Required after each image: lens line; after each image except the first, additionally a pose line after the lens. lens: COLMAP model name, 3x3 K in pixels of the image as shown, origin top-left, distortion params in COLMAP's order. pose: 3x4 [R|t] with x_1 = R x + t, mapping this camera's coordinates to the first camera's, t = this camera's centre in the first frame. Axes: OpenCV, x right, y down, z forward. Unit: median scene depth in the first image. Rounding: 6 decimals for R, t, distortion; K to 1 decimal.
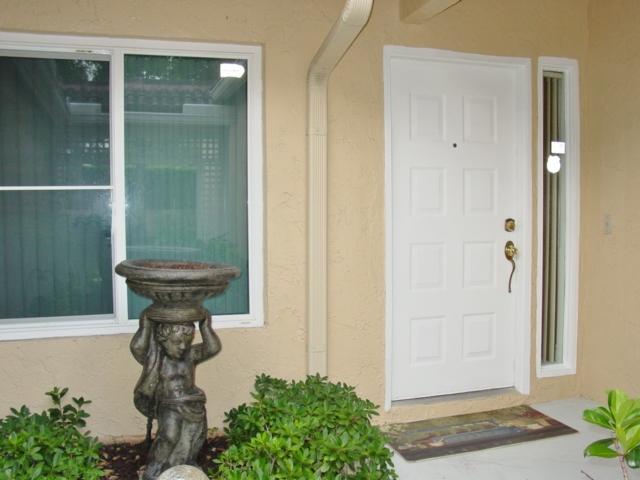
lens RADIAL K [[640.6, 0, 320.0], [0, 640.6, 240.0], [0, 0, 1]] dist [-0.194072, 0.239421]
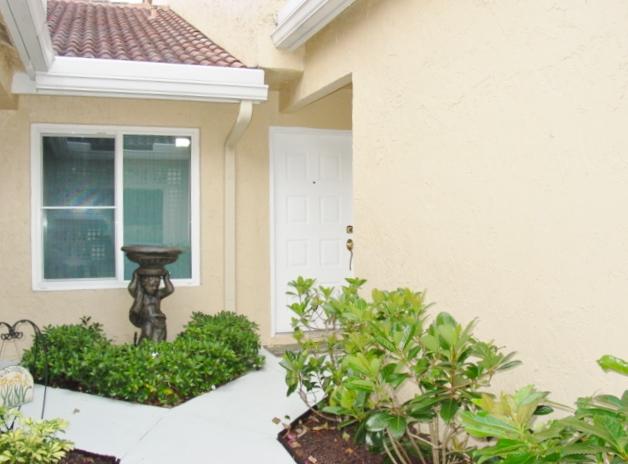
lens RADIAL K [[667.9, 0, 314.0], [0, 667.9, 232.0], [0, 0, 1]] dist [-0.142959, 0.008515]
pose [[0.999518, -0.000325, 0.031050, 0.185959], [0.001647, 0.999093, -0.042554, 0.070886], [-0.031008, 0.042585, 0.998612, -0.934455]]
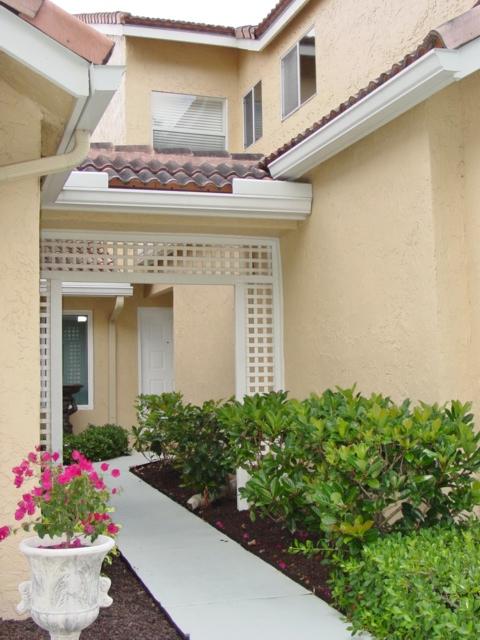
lens RADIAL K [[889.4, 0, 240.0], [0, 889.4, 320.0], [0, 0, 1]] dist [-0.022045, -0.012277]
pose [[0.999735, -0.013794, 0.018439, 0.527929], [0.015907, 0.992659, -0.119895, 0.242772], [-0.016649, 0.120157, 0.992615, -3.165621]]
